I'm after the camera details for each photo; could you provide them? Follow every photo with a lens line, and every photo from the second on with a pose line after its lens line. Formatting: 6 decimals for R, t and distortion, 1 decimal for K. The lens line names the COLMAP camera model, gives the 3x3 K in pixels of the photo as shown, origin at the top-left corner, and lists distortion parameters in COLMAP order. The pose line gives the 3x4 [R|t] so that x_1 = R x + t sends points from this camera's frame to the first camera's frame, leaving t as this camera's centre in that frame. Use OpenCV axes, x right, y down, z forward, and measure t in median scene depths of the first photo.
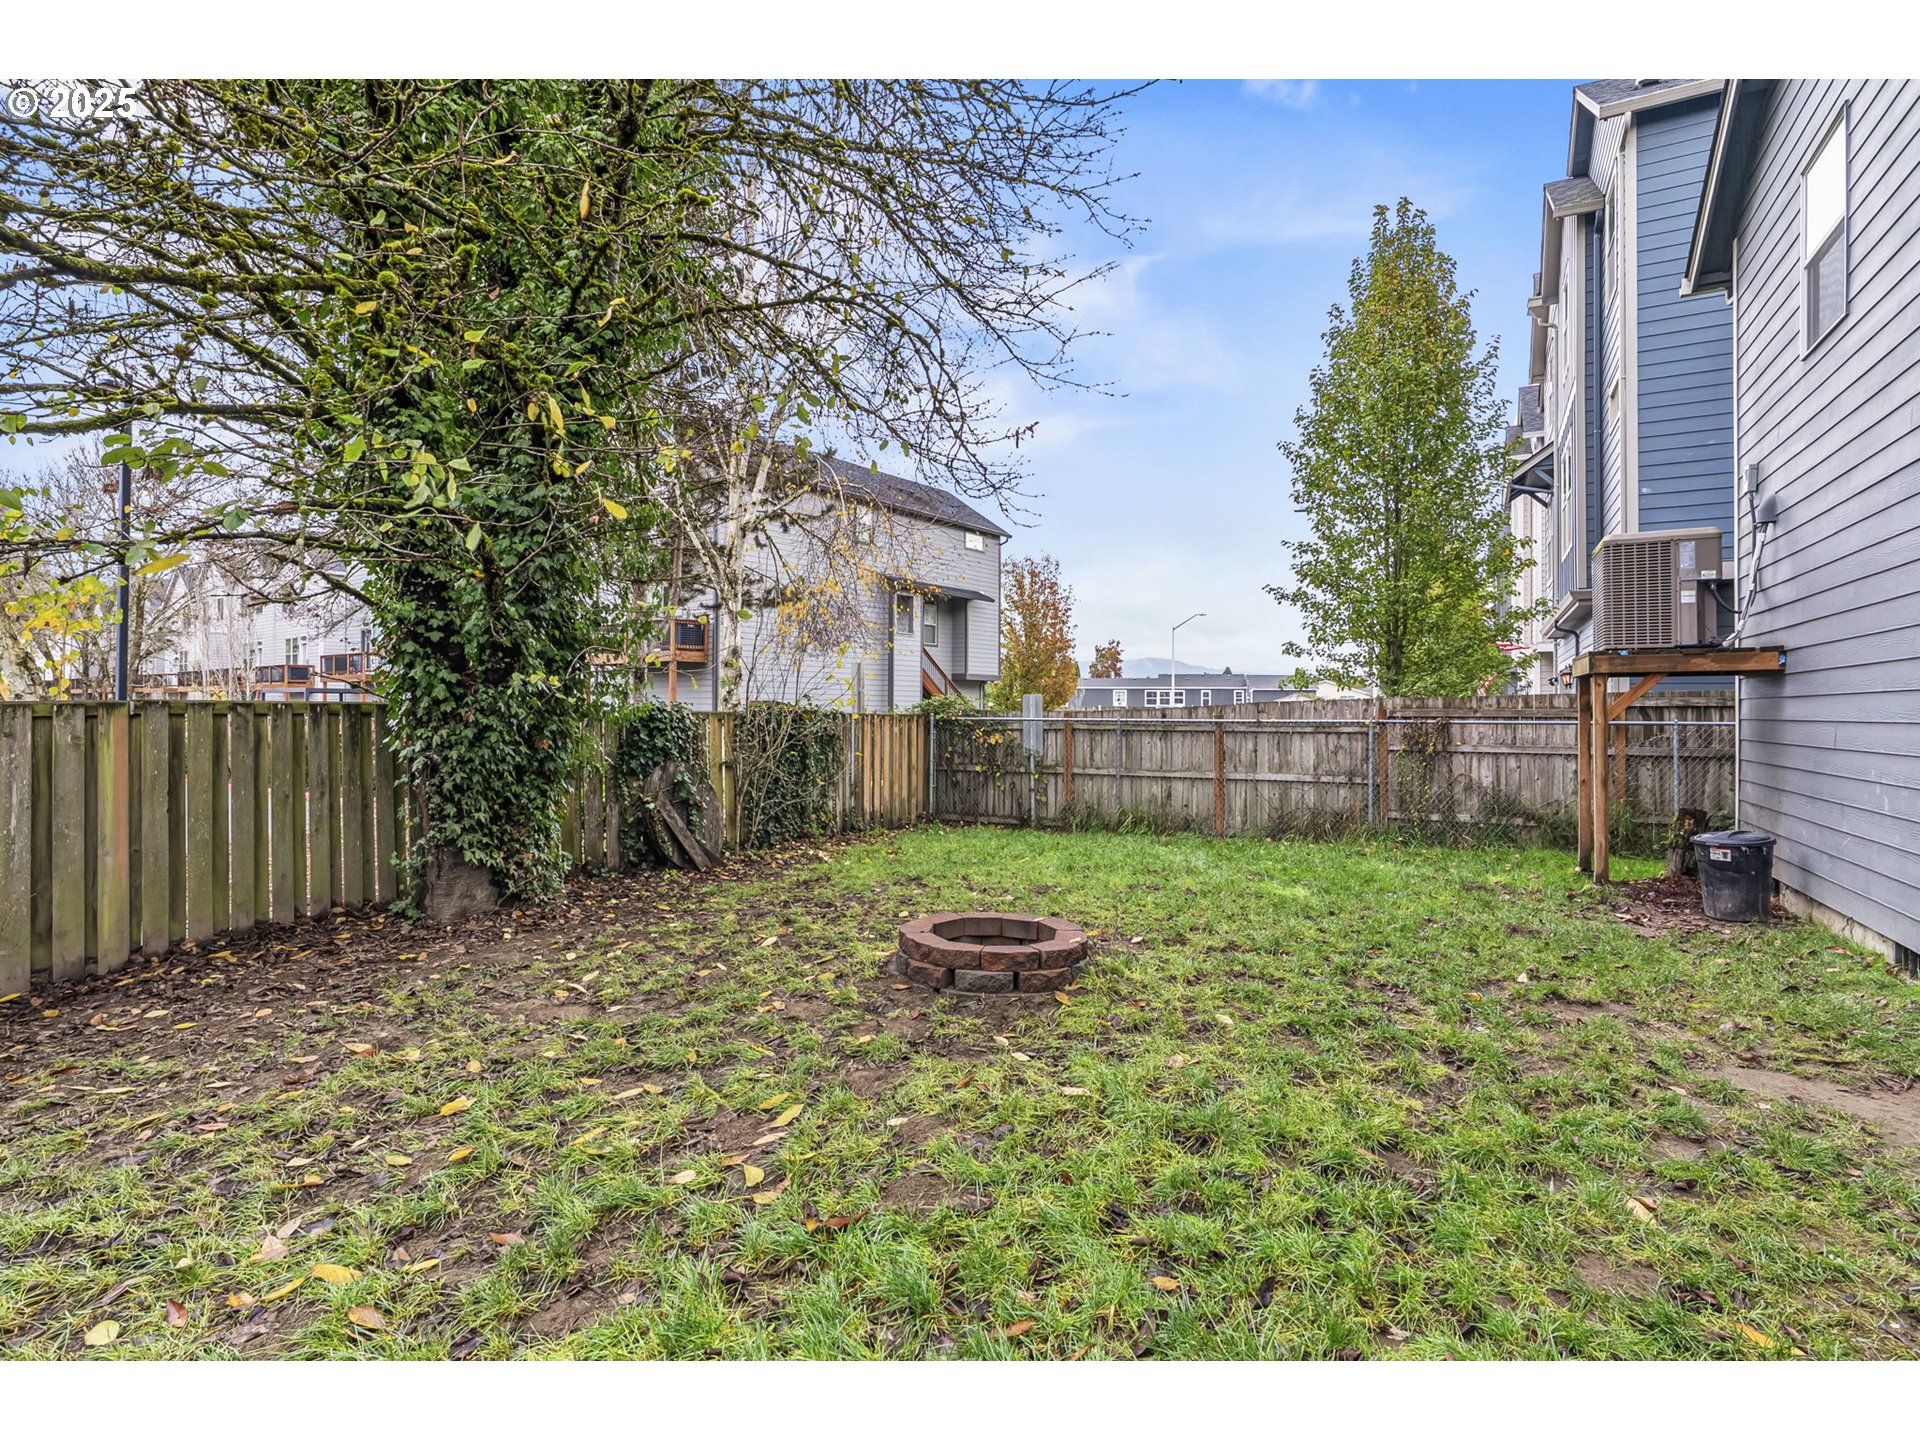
lens RADIAL K [[934.1, 0, 962.6], [0, 934.1, 710.4], [0, 0, 1]] dist [0.000065, -0.000570]
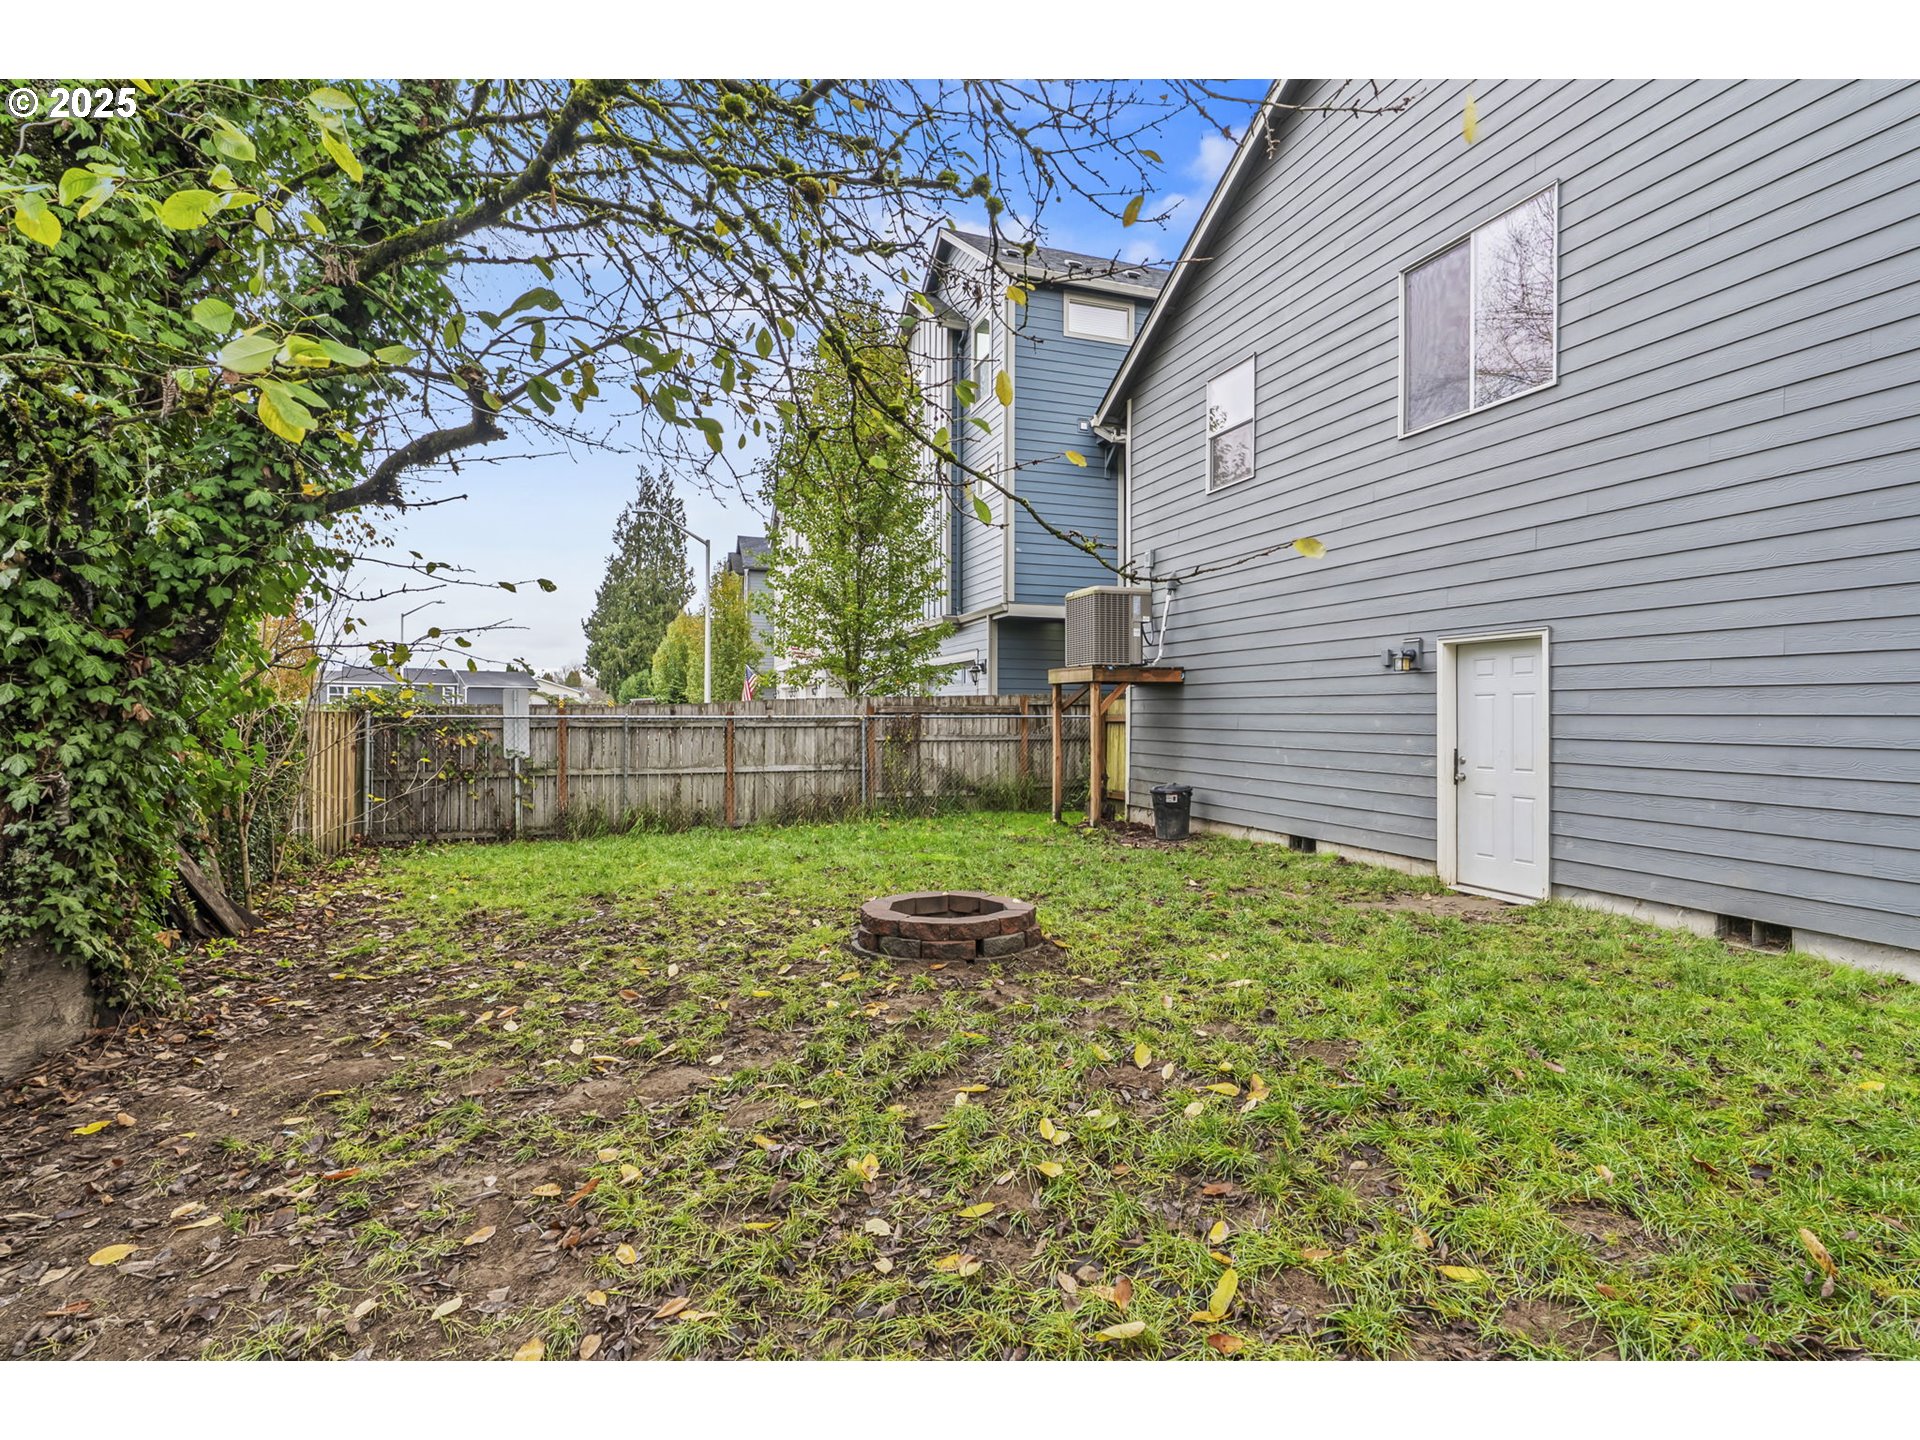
lens RADIAL K [[934.1, 0, 960.9], [0, 934.1, 721.6], [0, 0, 1]] dist [0.000065, -0.000570]
pose [[0.676995, -0.008614, 0.735937, -0.358496], [-0.001420, 0.999914, 0.013010, 0.002781], [-0.735986, -0.009853, 0.676925, 0.119334]]
